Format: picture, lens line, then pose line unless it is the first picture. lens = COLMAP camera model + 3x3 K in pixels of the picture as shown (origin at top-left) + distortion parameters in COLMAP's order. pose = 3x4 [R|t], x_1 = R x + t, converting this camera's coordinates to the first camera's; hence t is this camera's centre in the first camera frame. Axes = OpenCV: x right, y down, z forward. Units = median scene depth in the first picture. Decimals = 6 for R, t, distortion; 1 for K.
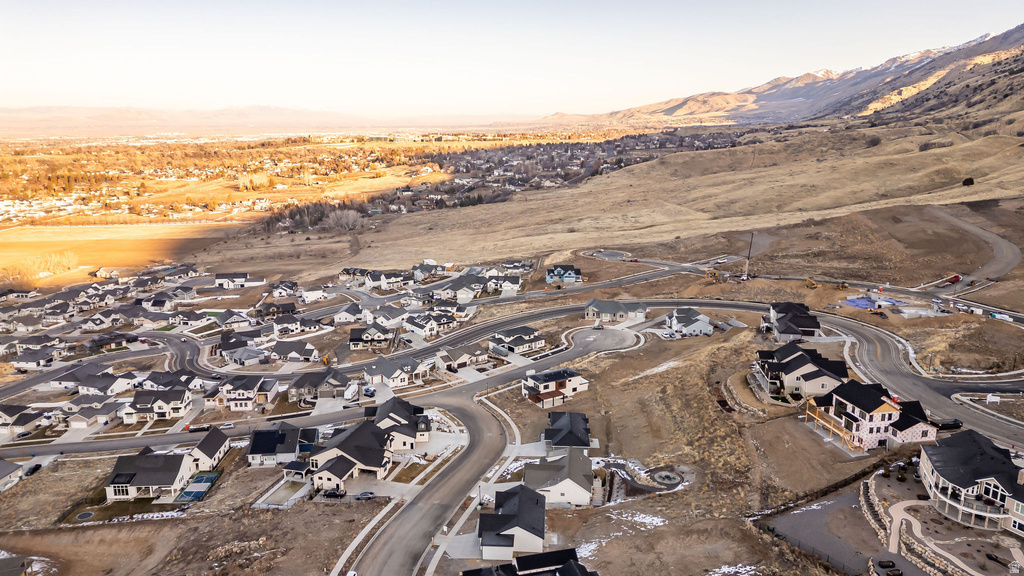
lens RADIAL K [[706.7, 0, 512.0], [0, 706.7, 288.0], [0, 0, 1]] dist [0.085510, -0.076134]
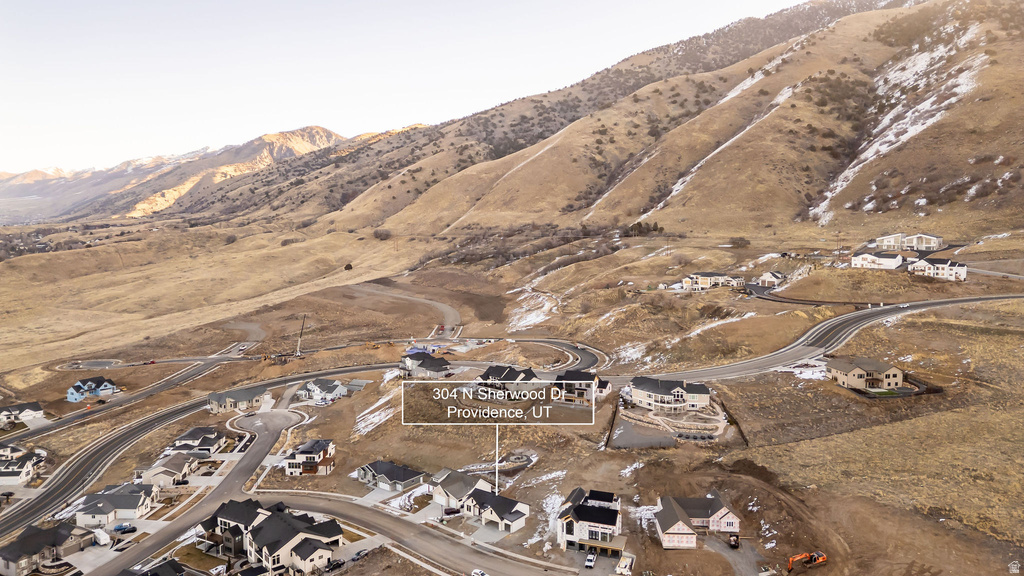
lens RADIAL K [[706.7, 0, 512.0], [0, 706.7, 288.0], [0, 0, 1]] dist [0.085510, -0.076134]
pose [[0.571676, -0.082472, 0.816324, -0.570186], [0.191215, 0.980931, -0.034807, -0.018126], [-0.797887, 0.175991, 0.576544, 0.063429]]
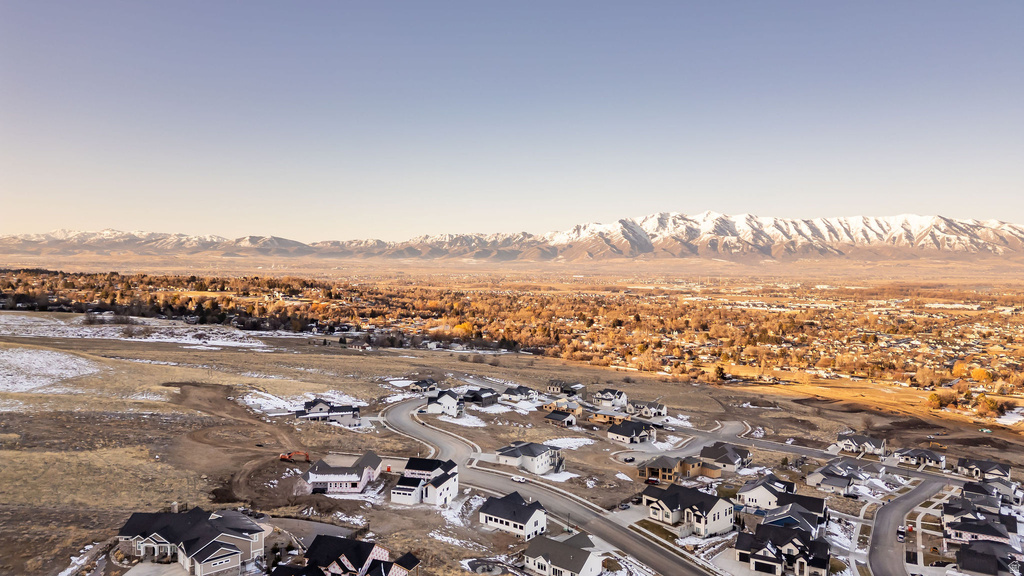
lens RADIAL K [[706.8, 0, 512.0], [0, 706.8, 288.0], [0, 0, 1]] dist [0.021357, -0.001455]
pose [[-0.556097, 0.028640, -0.830624, 0.594478], [-0.196960, 0.966396, 0.165184, -0.164174], [0.807442, 0.255458, -0.531769, 0.863483]]
